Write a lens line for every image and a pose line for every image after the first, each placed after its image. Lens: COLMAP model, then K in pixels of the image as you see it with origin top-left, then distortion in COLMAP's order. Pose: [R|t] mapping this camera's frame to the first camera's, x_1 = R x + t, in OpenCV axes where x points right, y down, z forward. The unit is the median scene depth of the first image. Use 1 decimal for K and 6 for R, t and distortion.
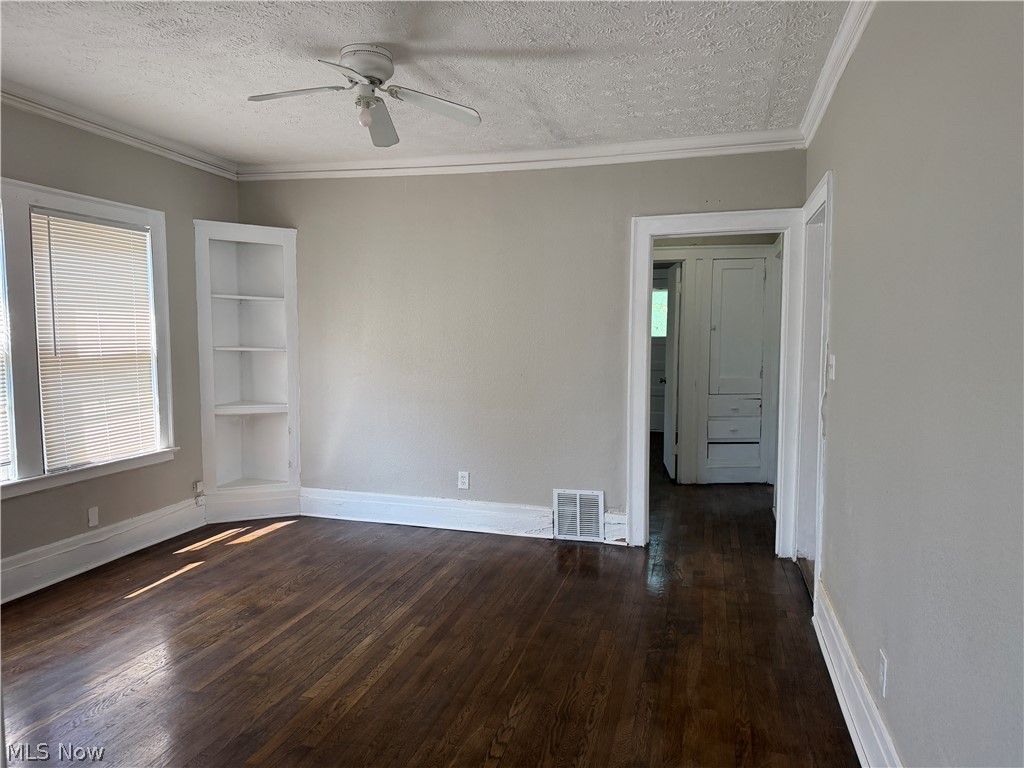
lens RADIAL K [[721.1, 0, 503.6], [0, 721.1, 380.7], [0, 0, 1]] dist [0.058890, -0.084320]
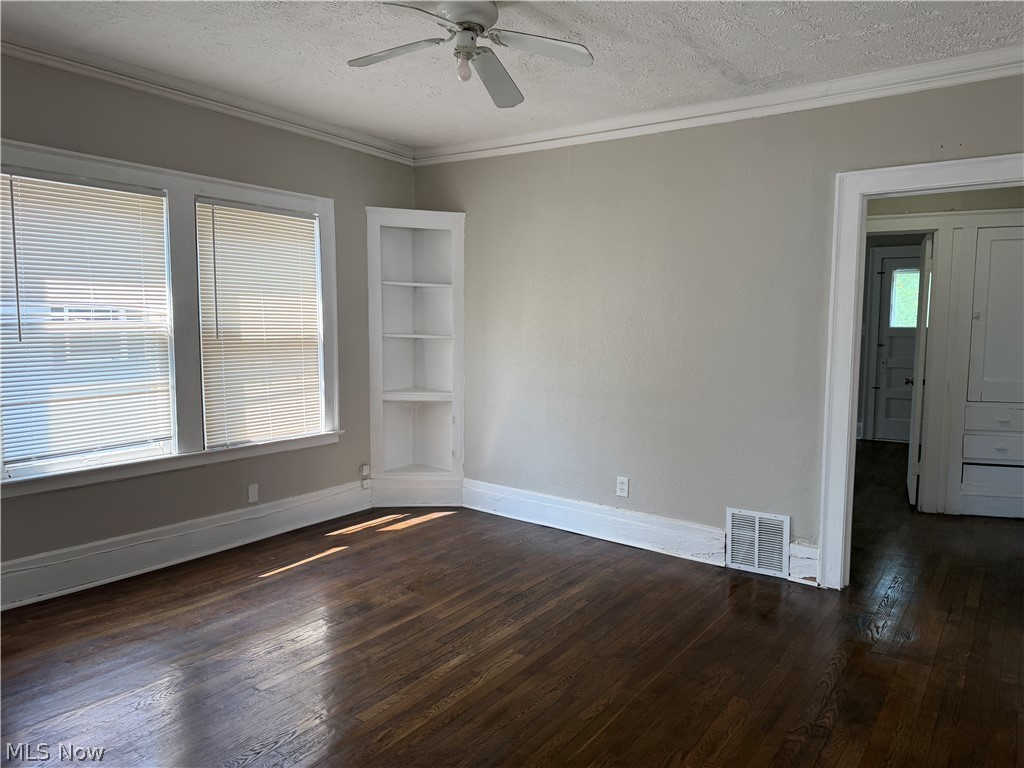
lens RADIAL K [[721.1, 0, 505.3], [0, 721.1, 381.7], [0, 0, 1]] dist [0.058890, -0.084320]
pose [[0.940046, 0.034492, -0.339298, 0.121986], [-0.029854, 0.999376, 0.018882, -0.003691], [0.339738, -0.007621, 0.940489, 0.137141]]
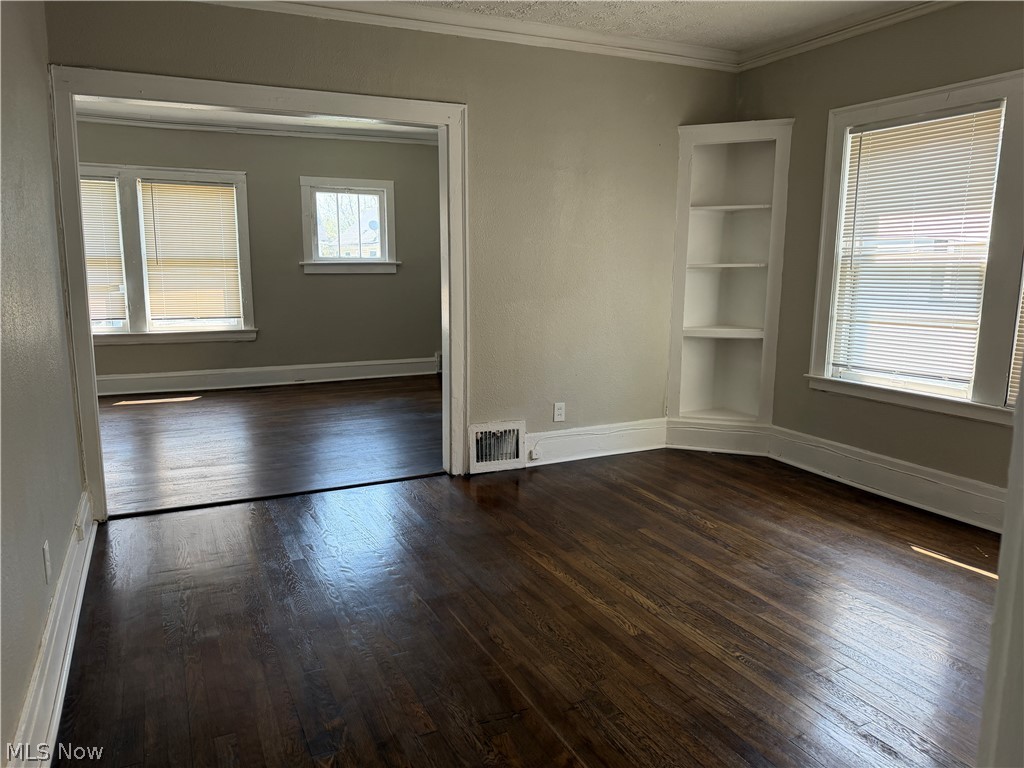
lens RADIAL K [[721.1, 0, 504.9], [0, 721.1, 385.8], [0, 0, 1]] dist [0.058890, -0.084320]
pose [[-0.749819, 0.105193, -0.653228, 0.353069], [-0.052313, 0.974764, 0.217020, -0.050496], [0.659572, 0.196898, -0.725393, 1.099202]]
